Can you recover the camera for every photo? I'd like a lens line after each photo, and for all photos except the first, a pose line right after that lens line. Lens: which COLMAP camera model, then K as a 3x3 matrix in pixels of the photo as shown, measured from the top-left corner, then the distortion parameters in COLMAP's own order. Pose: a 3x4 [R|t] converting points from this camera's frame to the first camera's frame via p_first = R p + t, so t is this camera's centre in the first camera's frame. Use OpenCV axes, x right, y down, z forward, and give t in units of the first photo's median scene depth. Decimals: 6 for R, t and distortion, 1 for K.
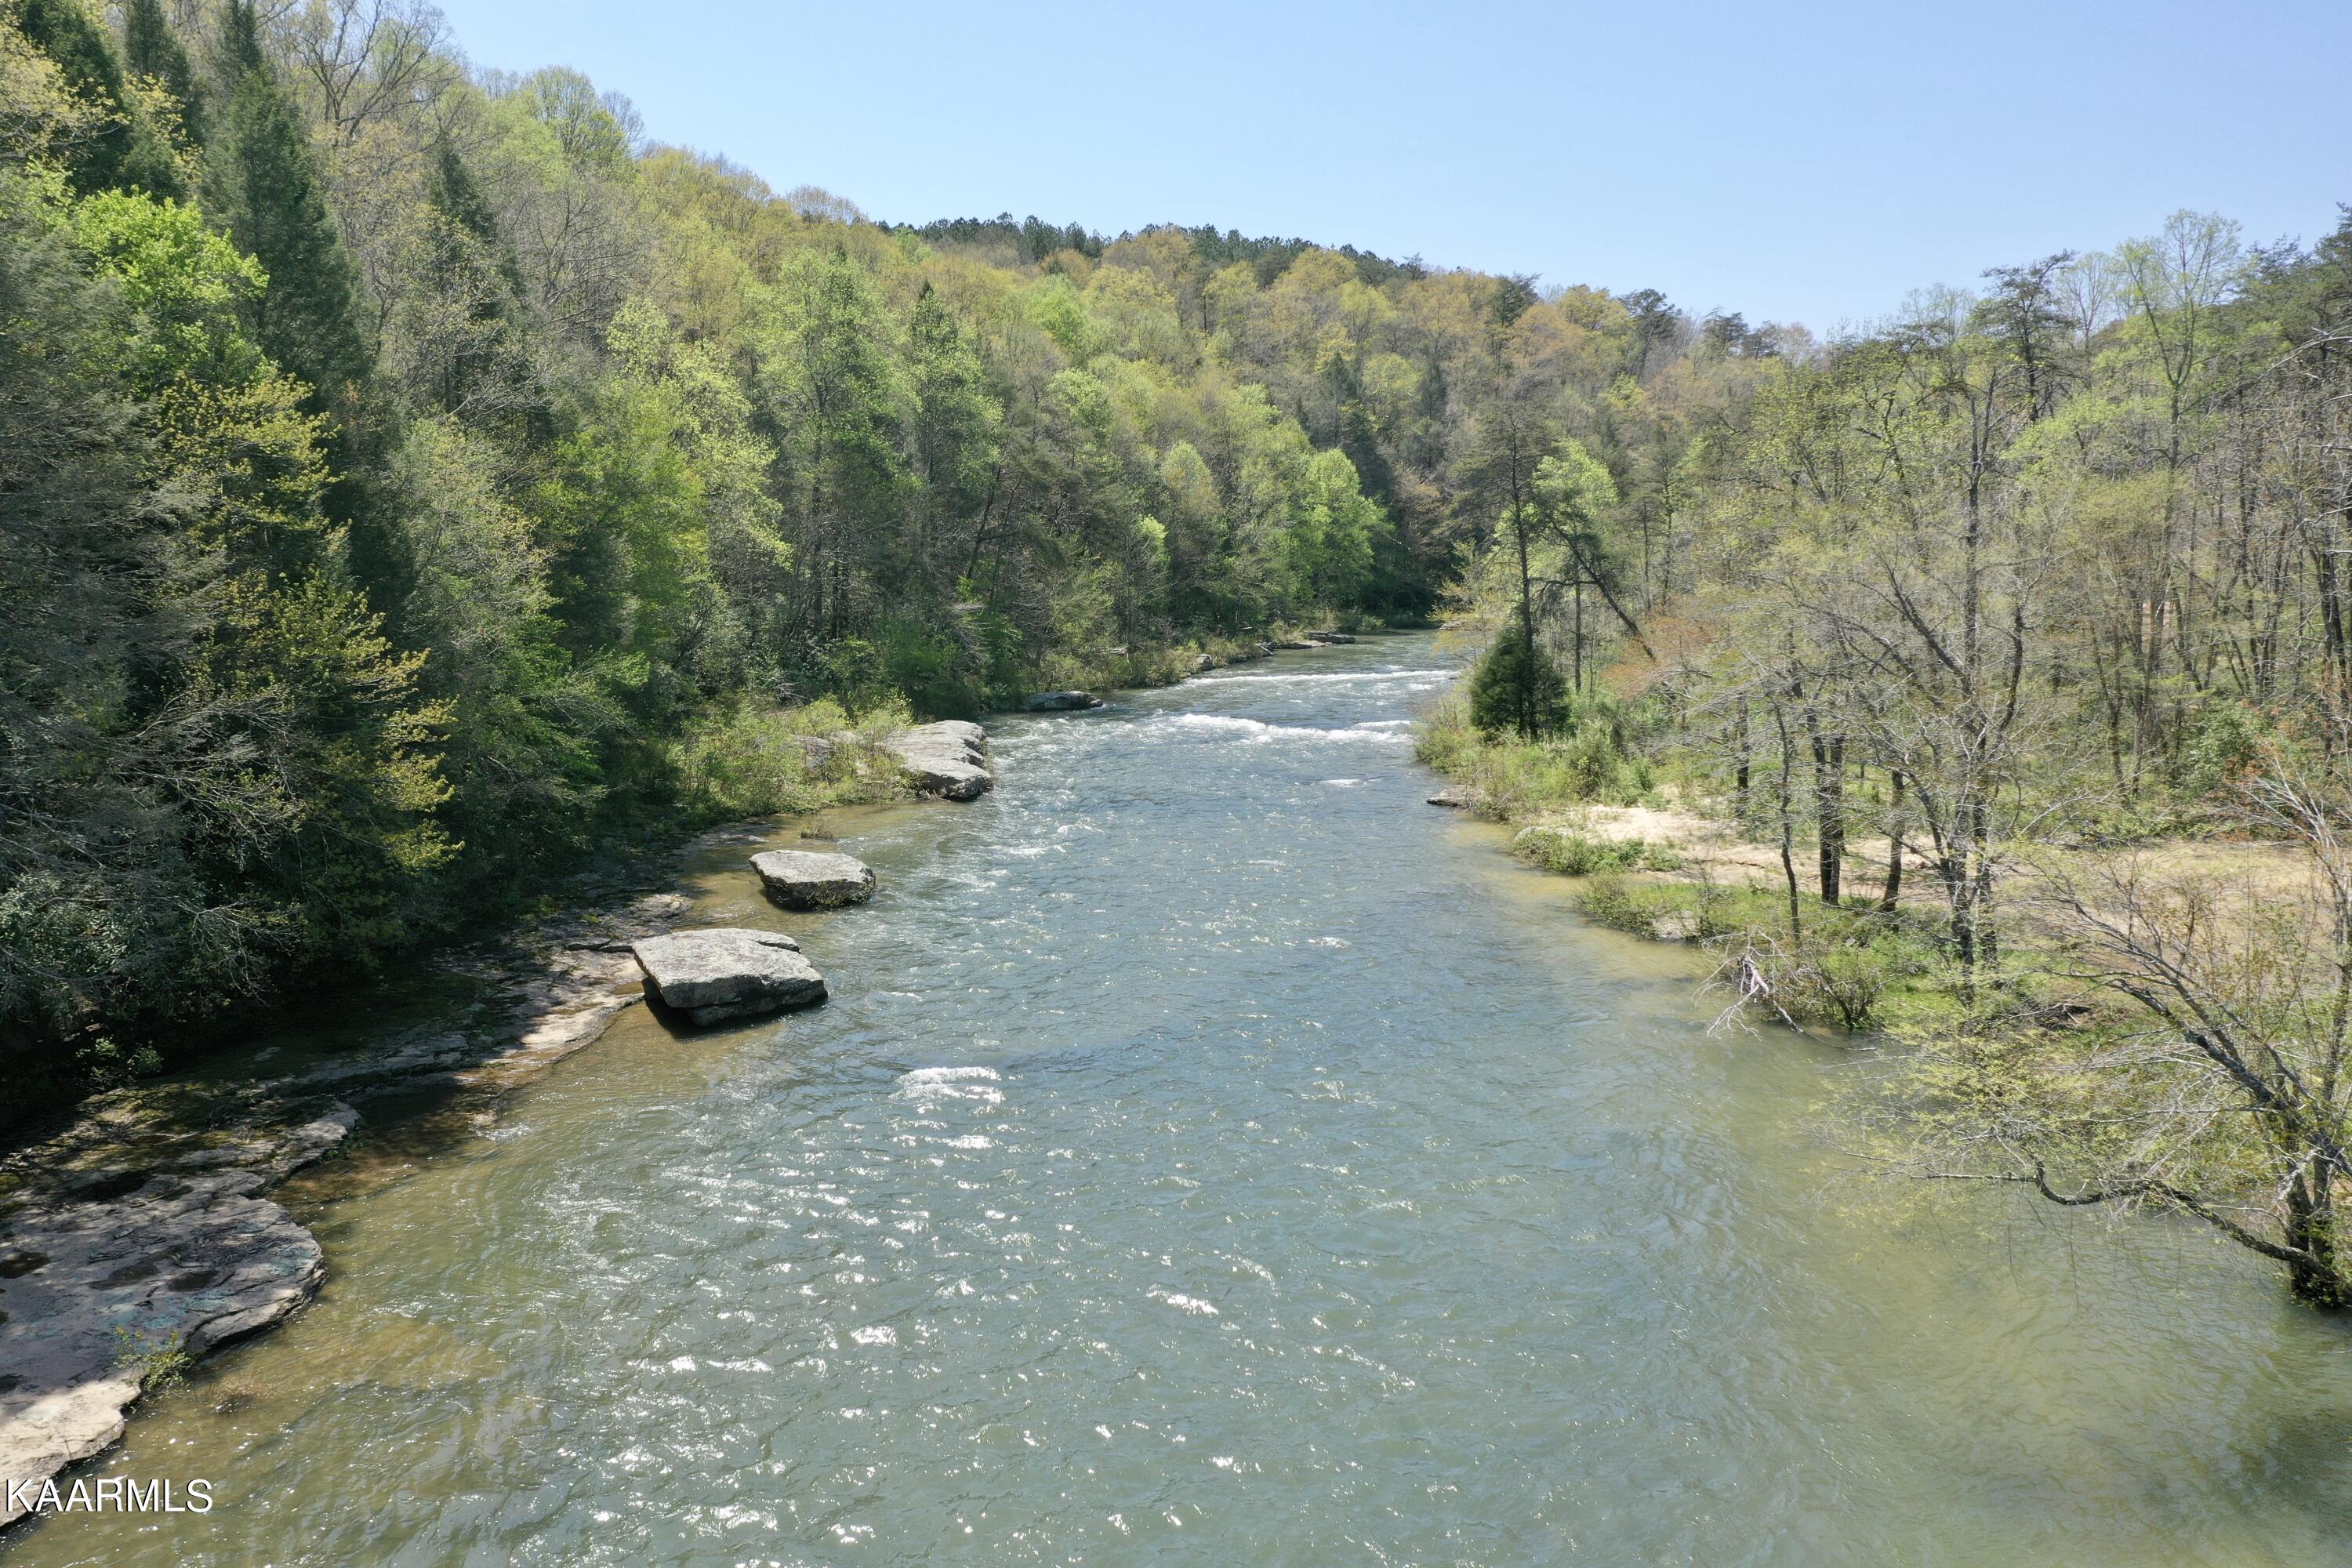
lens RADIAL K [[1870.3, 0, 1176.4], [0, 1870.3, 785.1], [0, 0, 1]] dist [0.004771, 0.004738]
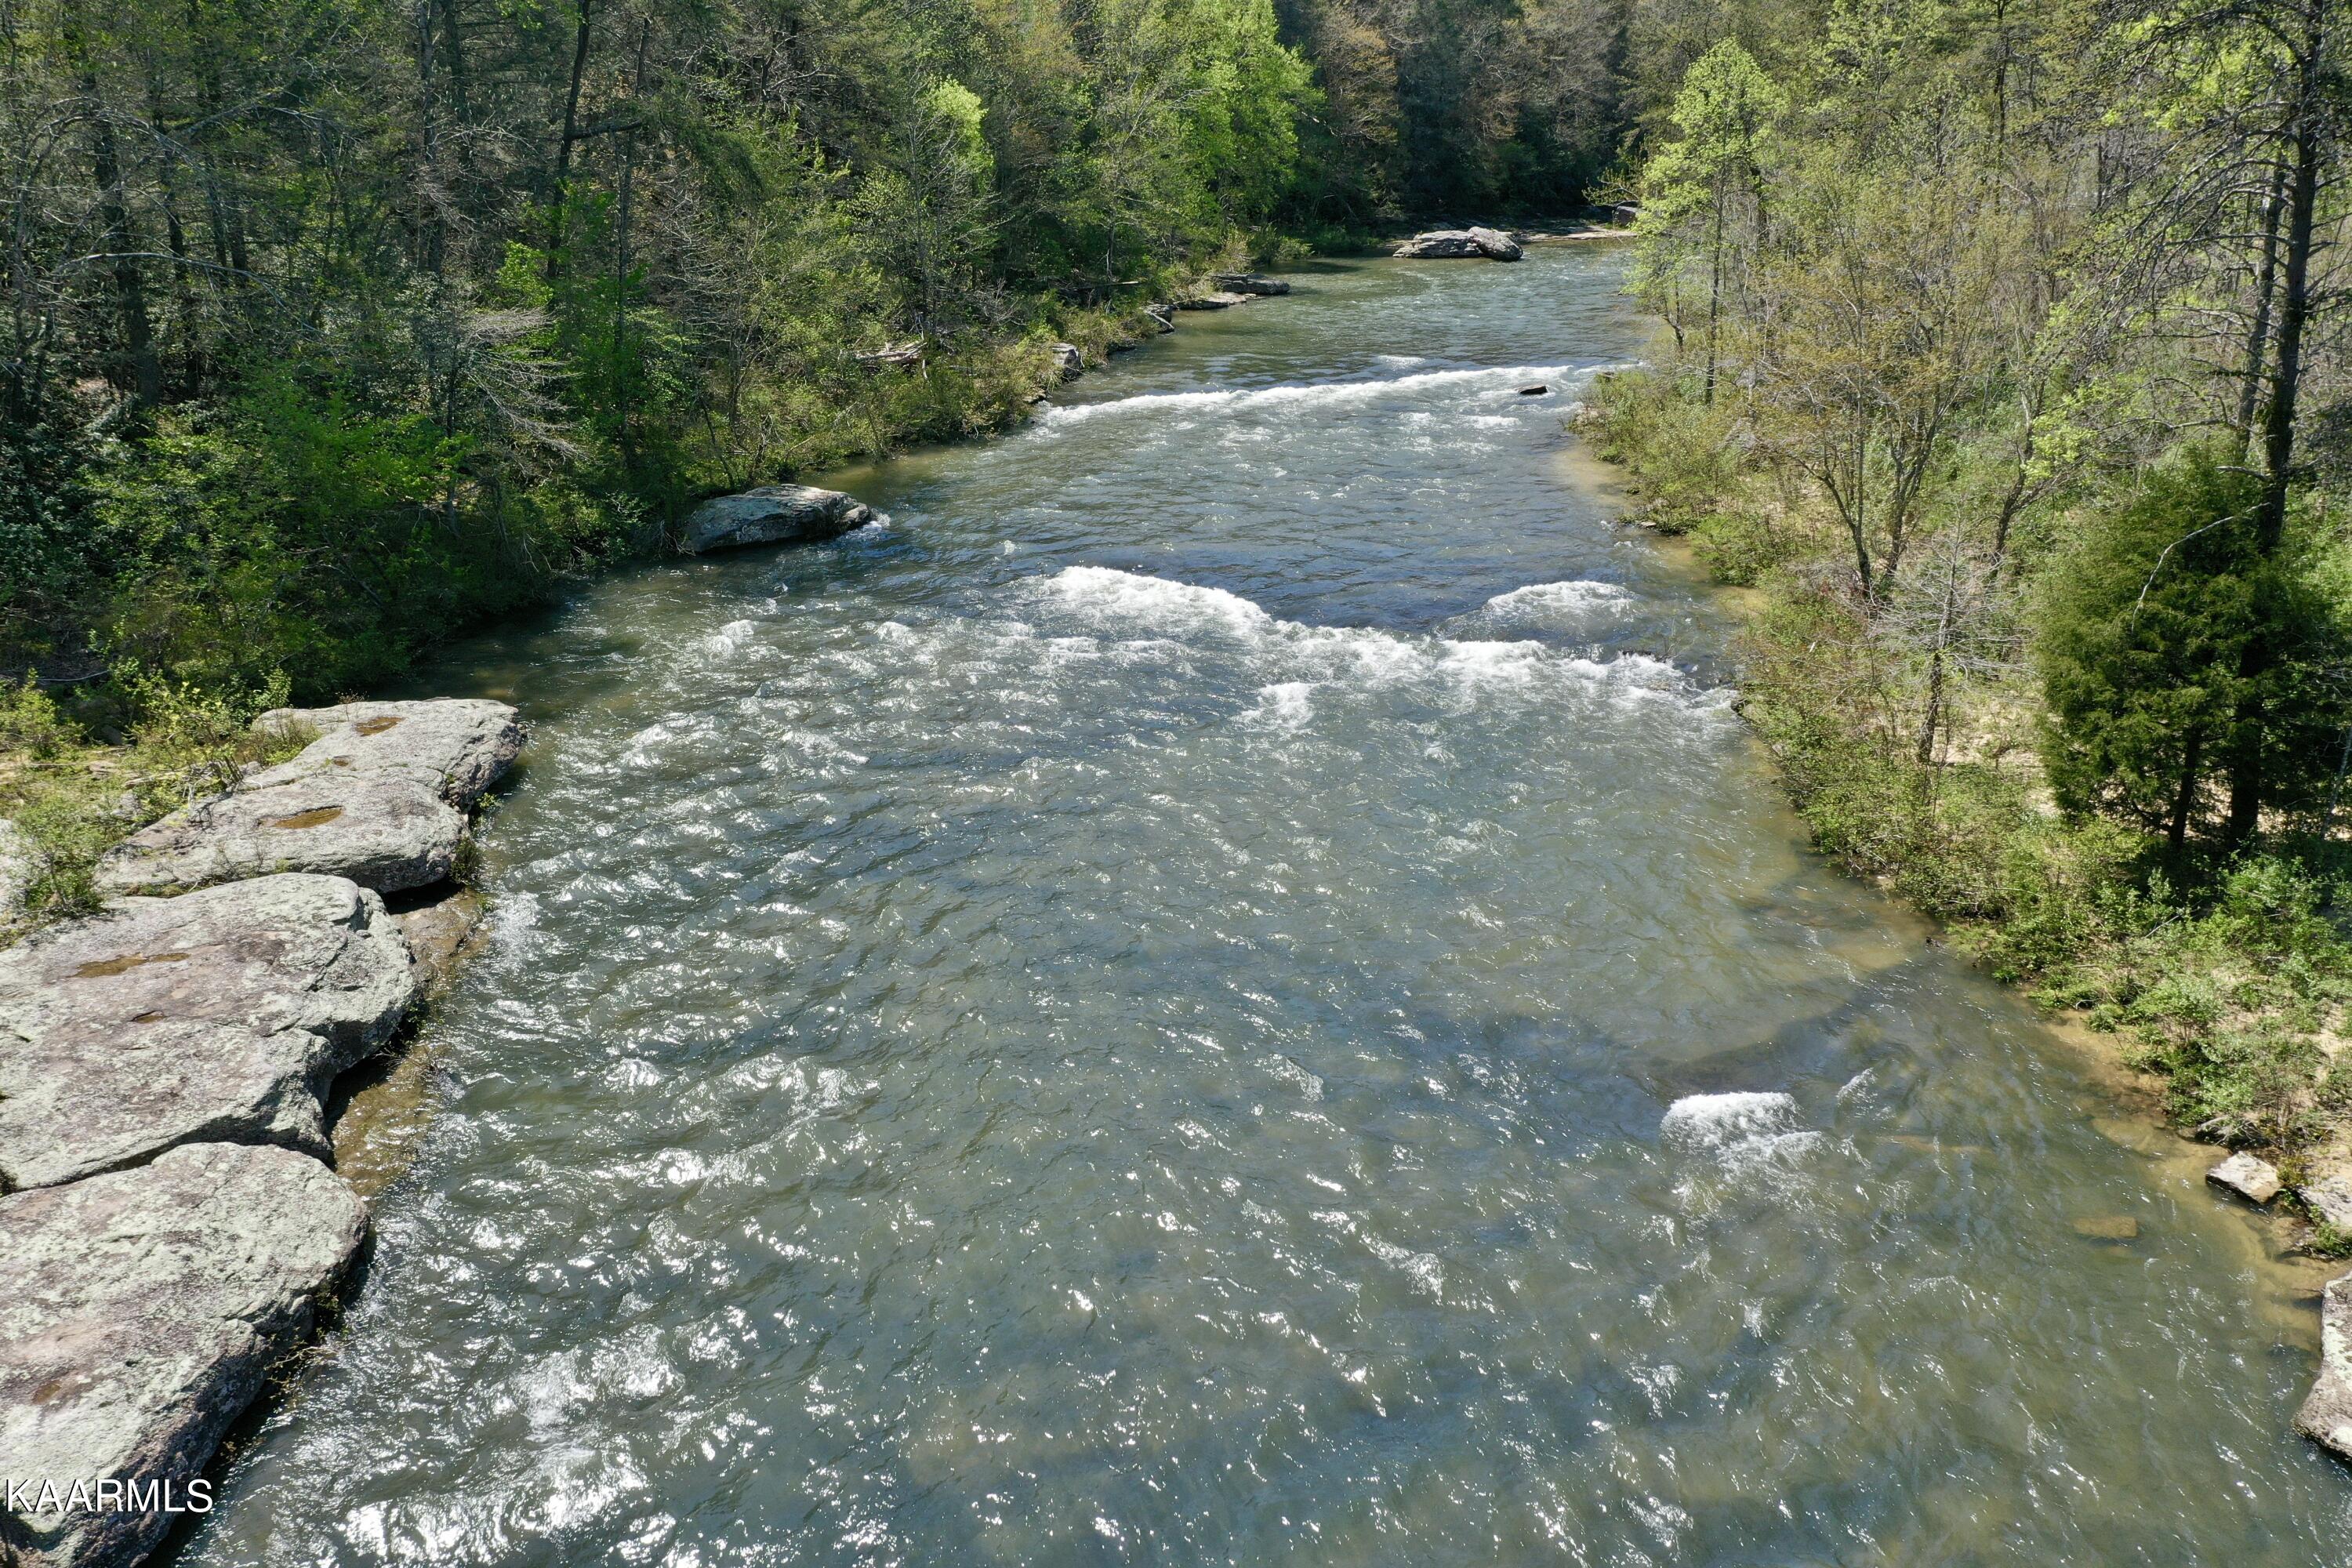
lens RADIAL K [[1870.3, 0, 1177.2], [0, 1870.3, 784.9], [0, 0, 1]] dist [0.004771, 0.004738]
pose [[0.994933, -0.040949, 0.091823, -0.007444], [0.020254, 0.976207, 0.215892, -0.058360], [-0.098479, -0.212938, 0.972090, 0.409621]]
